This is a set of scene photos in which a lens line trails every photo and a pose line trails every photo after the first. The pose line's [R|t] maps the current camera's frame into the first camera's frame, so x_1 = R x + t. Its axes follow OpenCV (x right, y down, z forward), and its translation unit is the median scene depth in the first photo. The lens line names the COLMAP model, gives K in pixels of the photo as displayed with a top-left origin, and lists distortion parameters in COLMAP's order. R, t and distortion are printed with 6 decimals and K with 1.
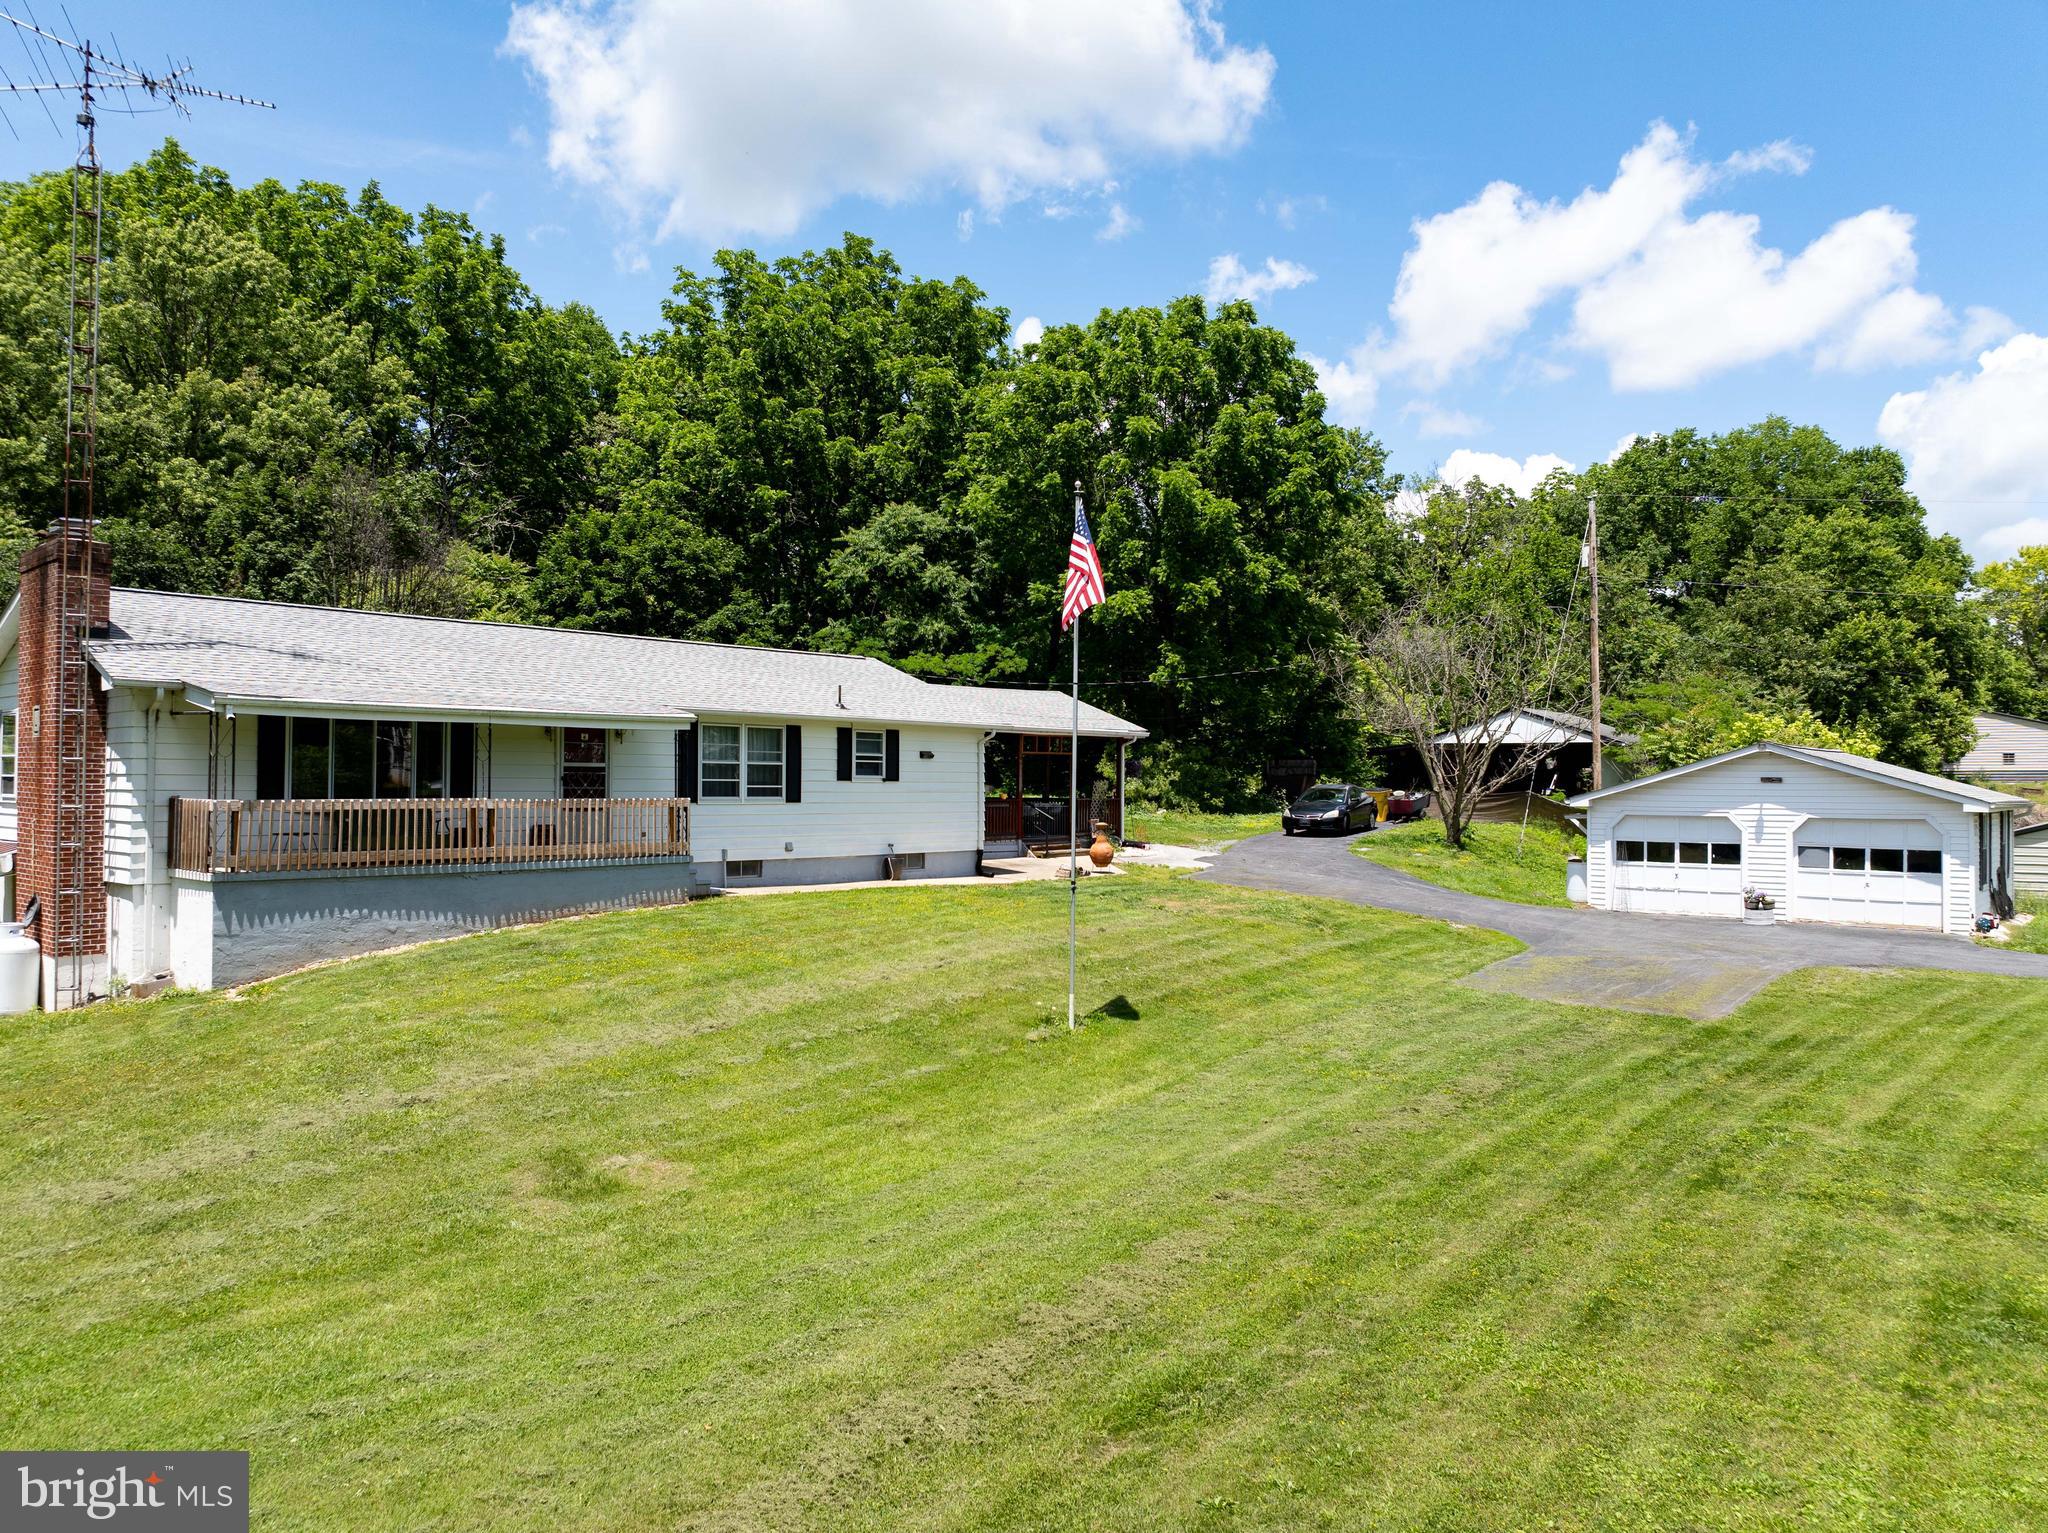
lens RADIAL K [[1370.0, 0, 1024.0], [0, 1370.0, 766.5], [0, 0, 1]] dist [-0.092743, 0.054722]
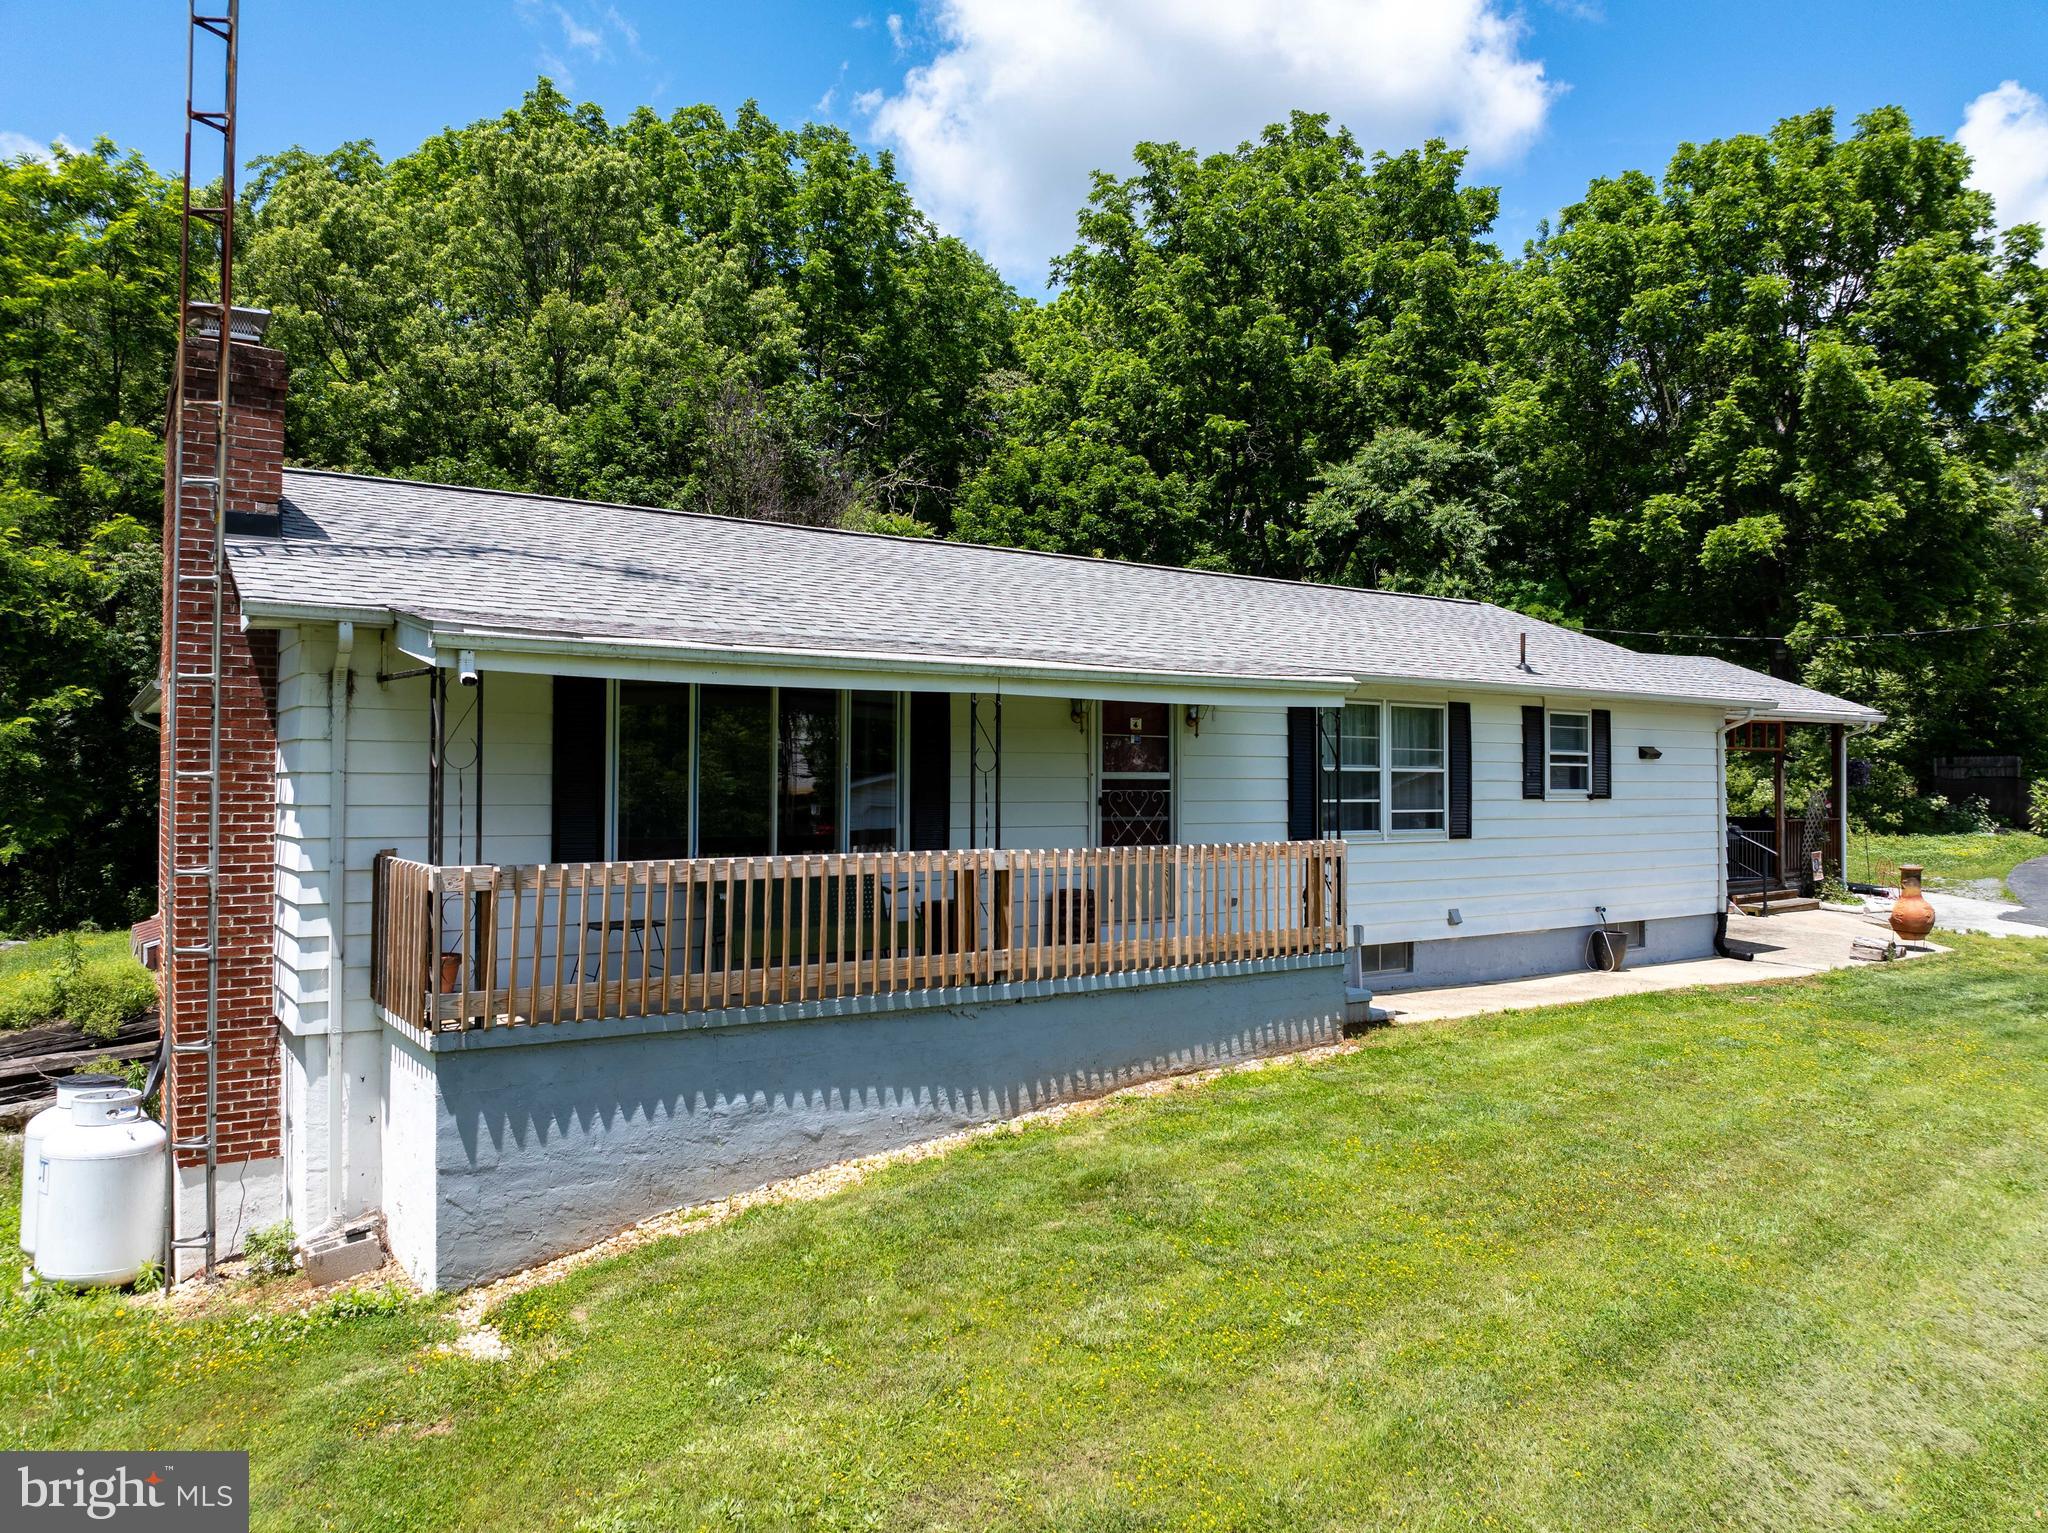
lens RADIAL K [[1439.1, 0, 1024.0], [0, 1439.1, 766.5], [0, 0, 1]] dist [-0.031058, -0.003813]
pose [[0.964483, -0.005699, -0.264082, -0.167991], [0.005741, 0.999983, -0.000612, -0.003836], [0.264081, -0.000926, 0.964500, 0.338695]]
